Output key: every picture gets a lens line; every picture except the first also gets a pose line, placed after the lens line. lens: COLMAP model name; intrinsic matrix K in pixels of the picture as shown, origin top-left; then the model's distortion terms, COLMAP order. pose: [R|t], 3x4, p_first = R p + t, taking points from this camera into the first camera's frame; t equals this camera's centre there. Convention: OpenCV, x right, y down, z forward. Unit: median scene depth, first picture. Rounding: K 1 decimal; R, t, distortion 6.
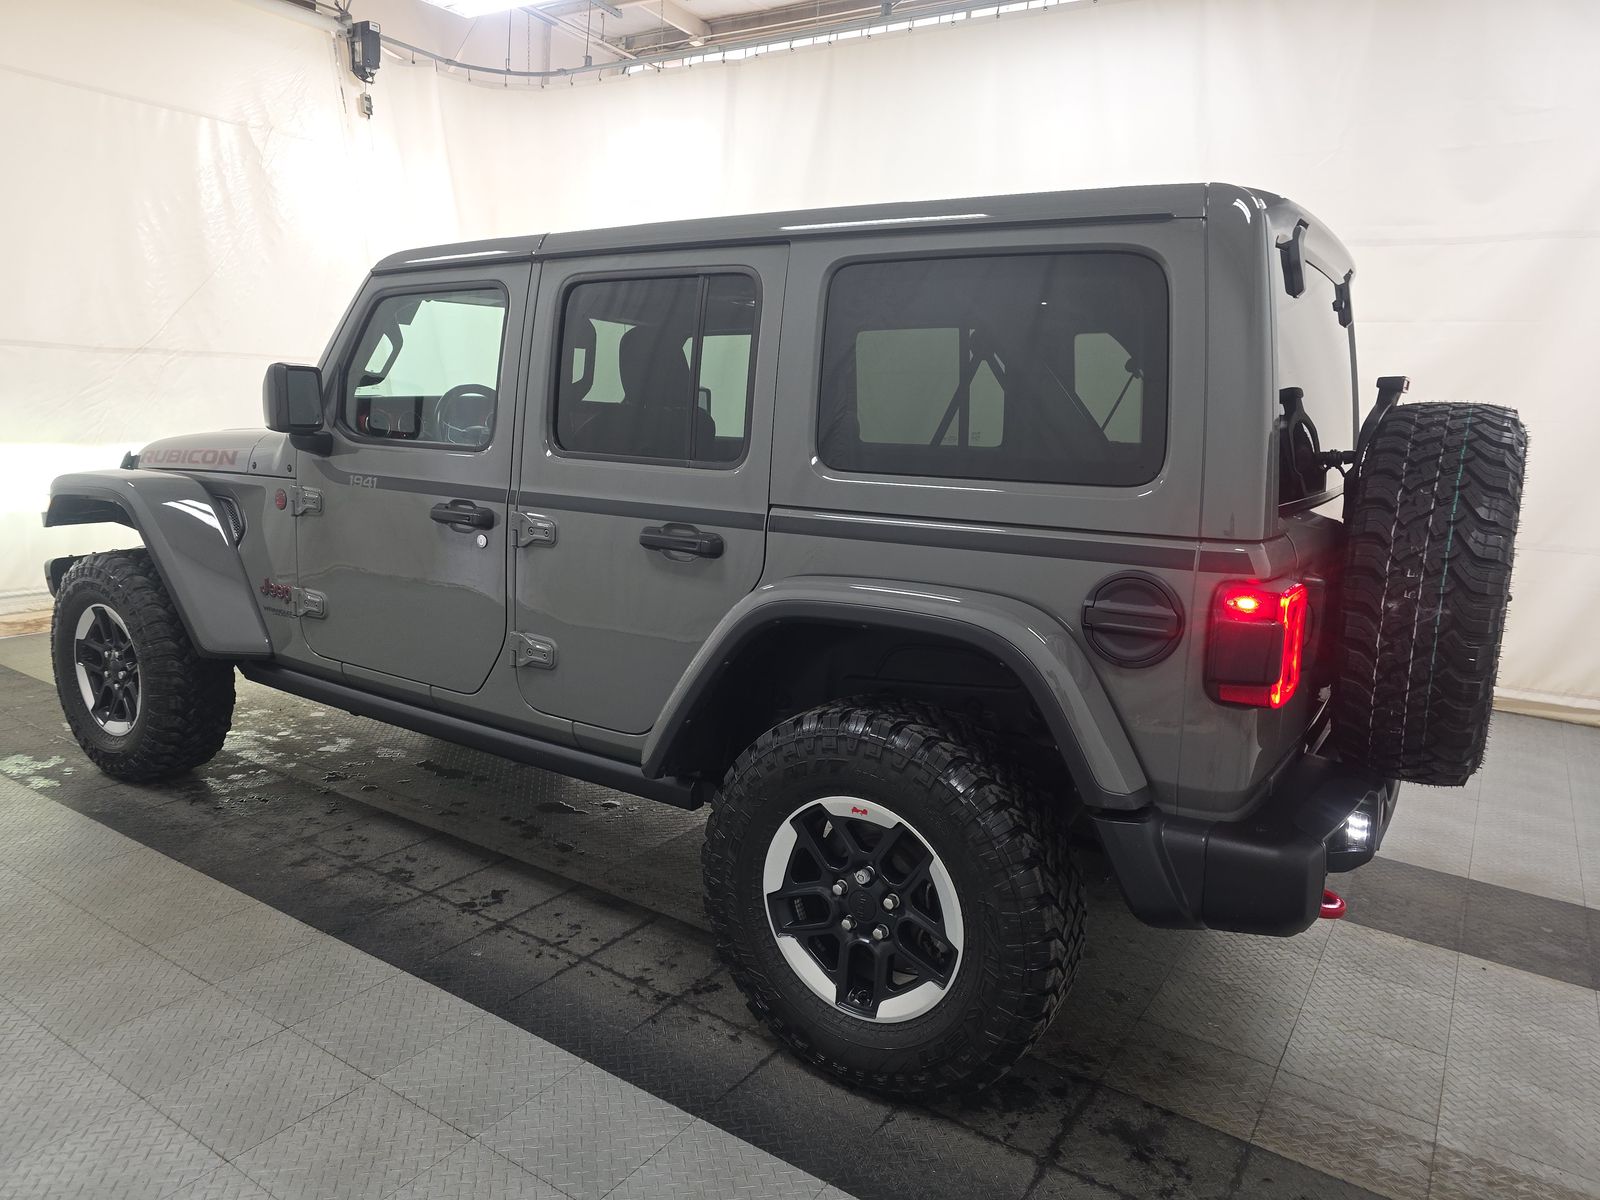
lens RADIAL K [[1086.6, 0, 800.0], [0, 1086.6, 600.0], [0, 0, 1]] dist [-0.001744, -0.001760]
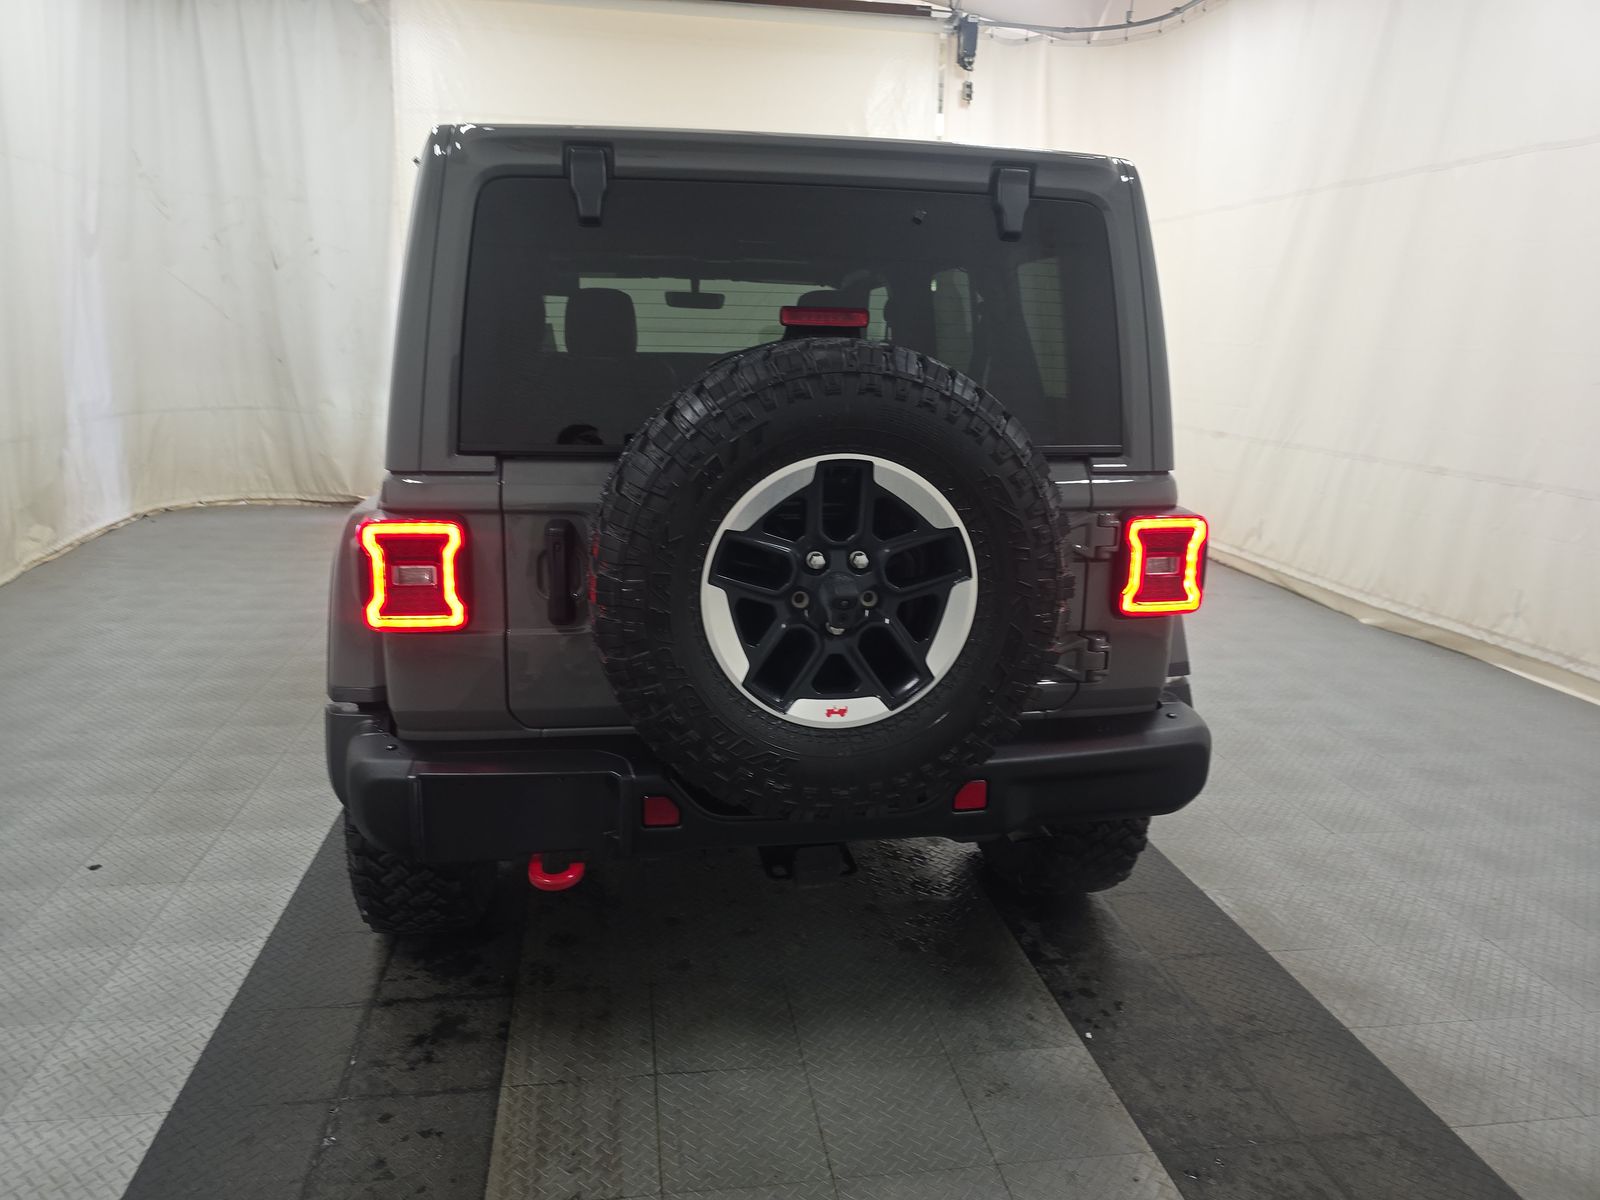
lens RADIAL K [[1086.6, 0, 800.0], [0, 1086.6, 600.0], [0, 0, 1]] dist [-0.001744, -0.001760]
pose [[0.667377, 0.143194, -0.730824, 1.226891], [-0.121326, 0.989135, 0.083013, -0.059276], [0.734771, 0.033267, 0.677499, 0.493748]]
